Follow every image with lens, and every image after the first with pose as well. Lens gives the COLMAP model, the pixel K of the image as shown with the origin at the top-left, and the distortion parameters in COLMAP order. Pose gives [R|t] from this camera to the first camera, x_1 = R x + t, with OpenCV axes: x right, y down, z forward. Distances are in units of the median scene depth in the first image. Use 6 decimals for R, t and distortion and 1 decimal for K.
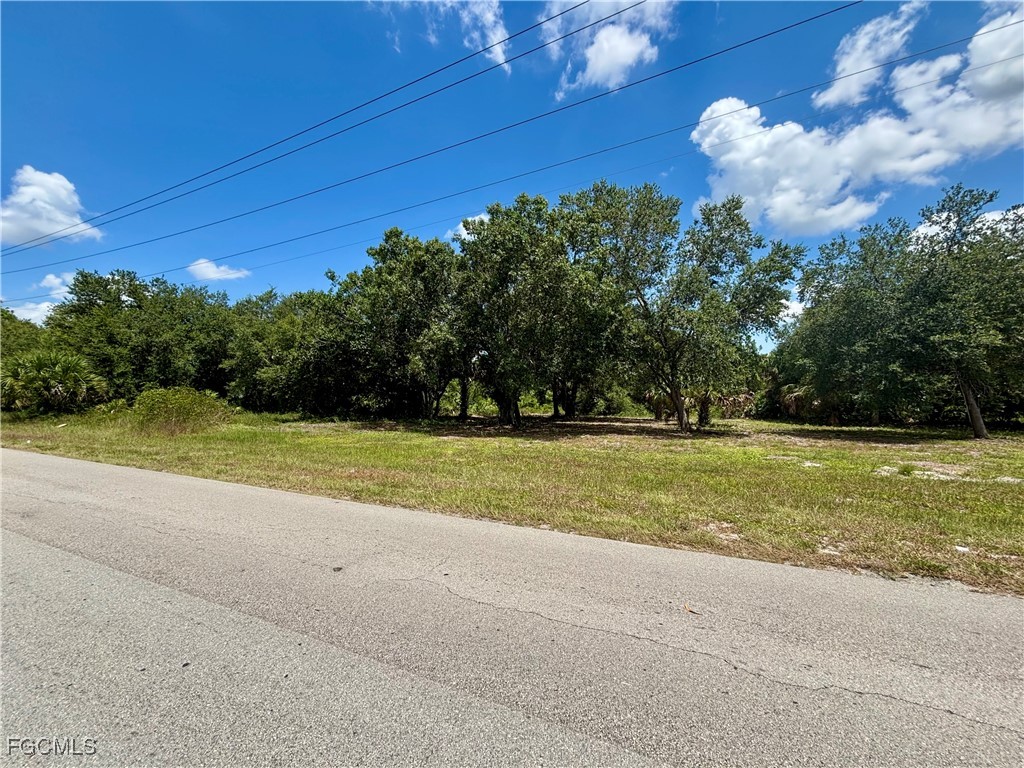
lens RADIAL K [[411.6, 0, 509.2], [0, 411.6, 384.9], [0, 0, 1]] dist [0.000762, -0.000235]
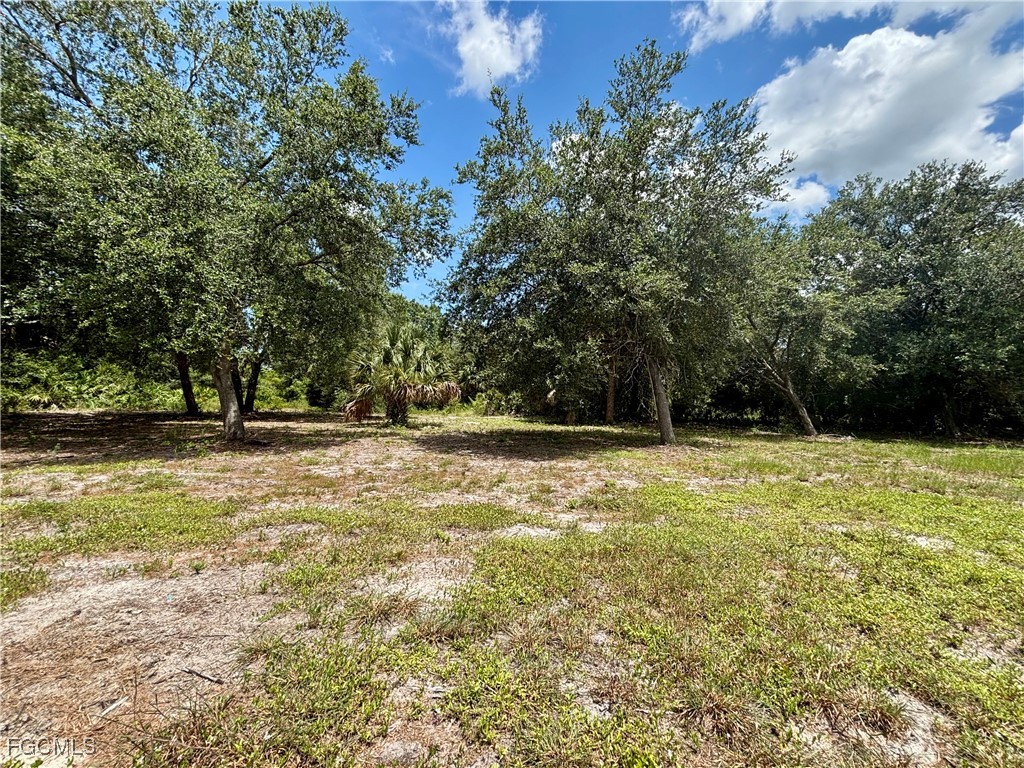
lens RADIAL K [[411.6, 0, 512.3], [0, 411.6, 382.6], [0, 0, 1]] dist [0.000762, -0.000235]
pose [[0.944219, 0.026643, 0.328240, 0.621271], [-0.025922, 0.999642, -0.006571, 0.036643], [-0.328297, -0.002304, 0.944572, 0.409427]]
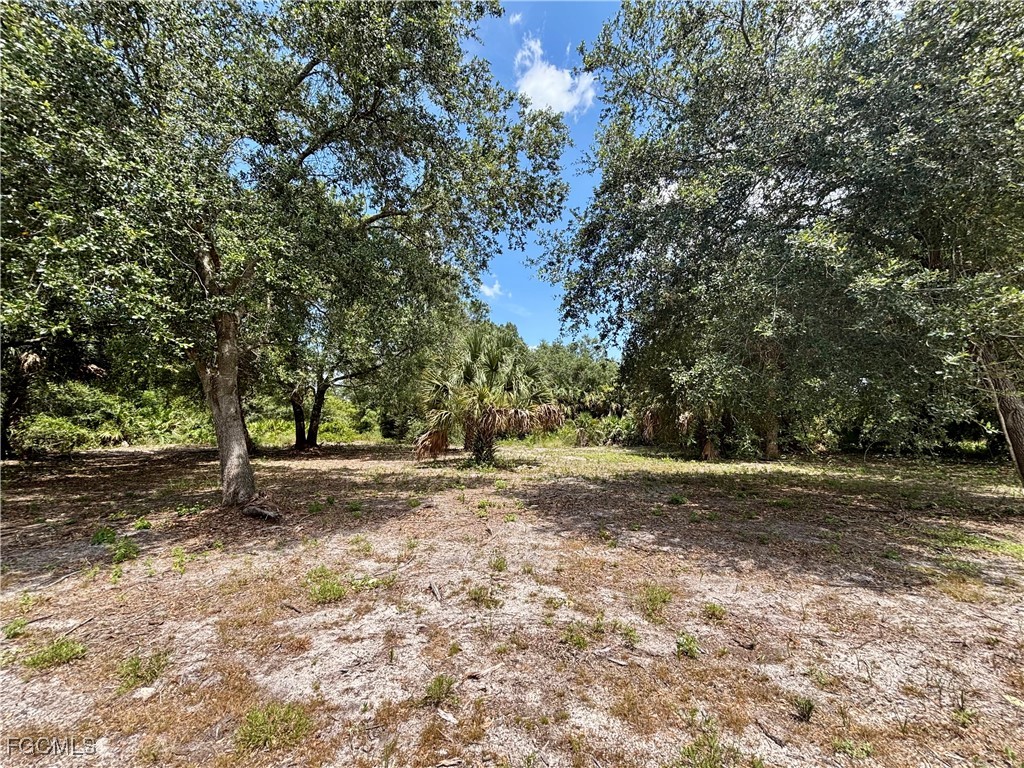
lens RADIAL K [[411.6, 0, 511.9], [0, 411.6, 382.3], [0, 0, 1]] dist [0.000762, -0.000235]
pose [[0.986014, 0.011352, 0.166275, 0.614484], [0.000395, 0.997515, -0.070447, 0.045378], [-0.166661, 0.069528, 0.983560, 0.689166]]
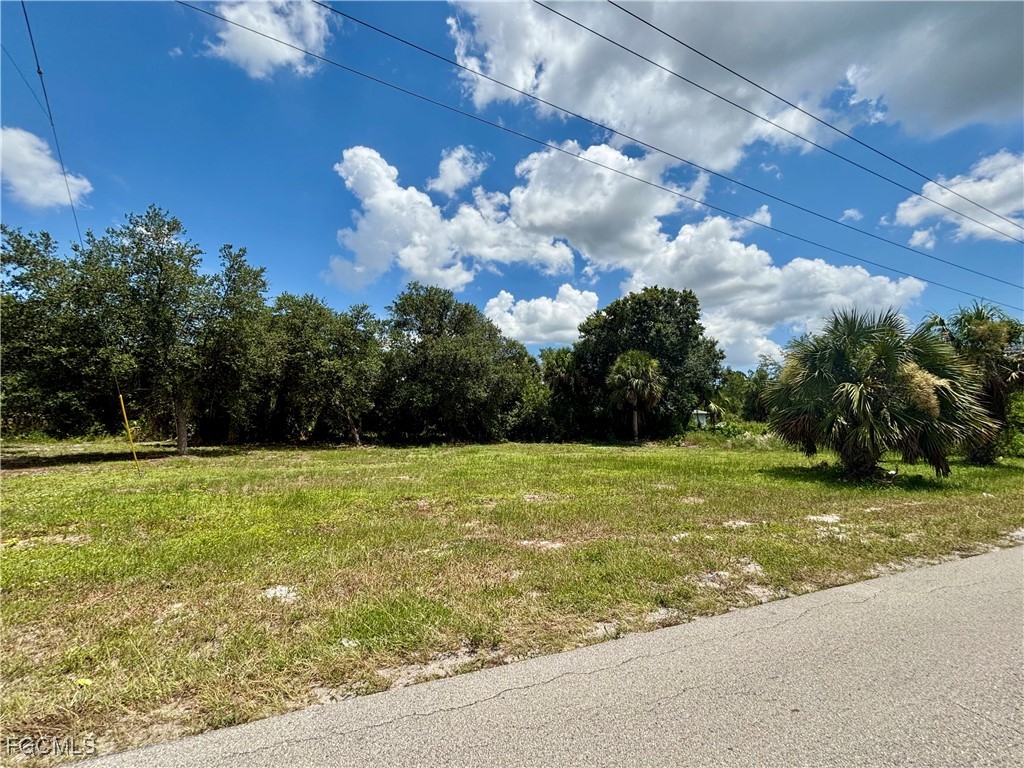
lens RADIAL K [[411.6, 0, 509.3], [0, 411.6, 385.7], [0, 0, 1]] dist [0.000762, -0.000235]
pose [[0.669283, 0.063461, 0.740292, 0.834145], [-0.023375, 0.997651, -0.064390, 0.003544], [-0.742640, 0.025791, 0.669194, -0.280317]]
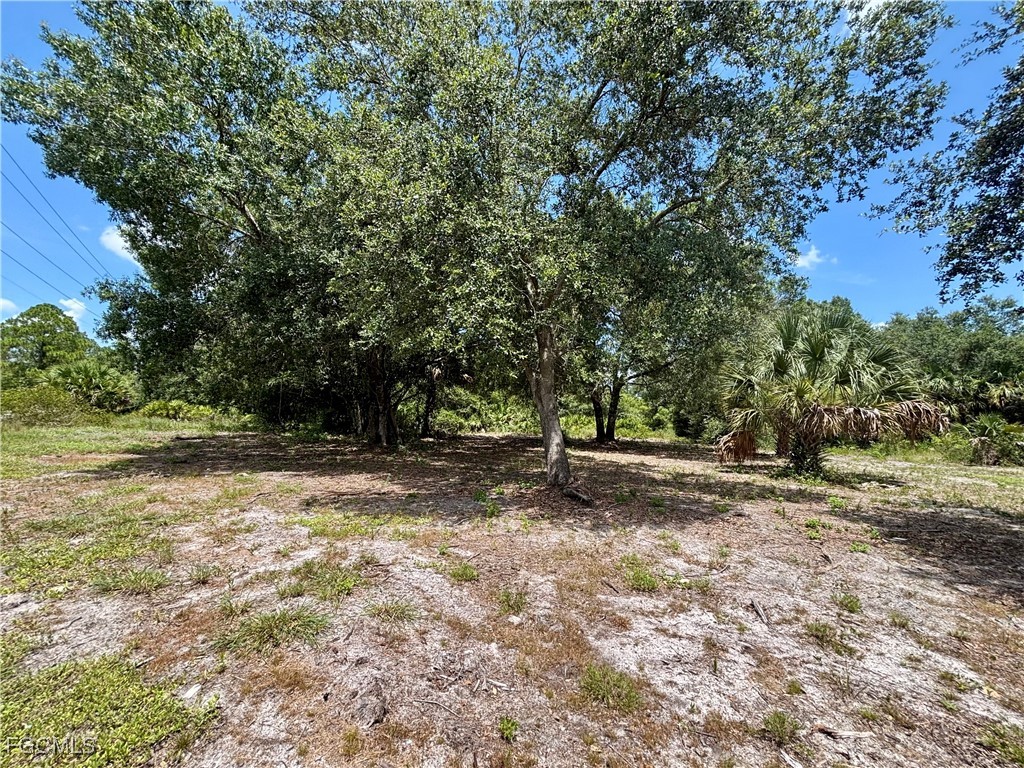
lens RADIAL K [[411.6, 0, 512.5], [0, 411.6, 381.7], [0, 0, 1]] dist [0.000762, -0.000235]
pose [[0.872971, -0.021839, -0.487283, 0.608470], [-0.010106, 0.997973, -0.062834, 0.046151], [0.487667, 0.059777, 0.870981, 0.688154]]
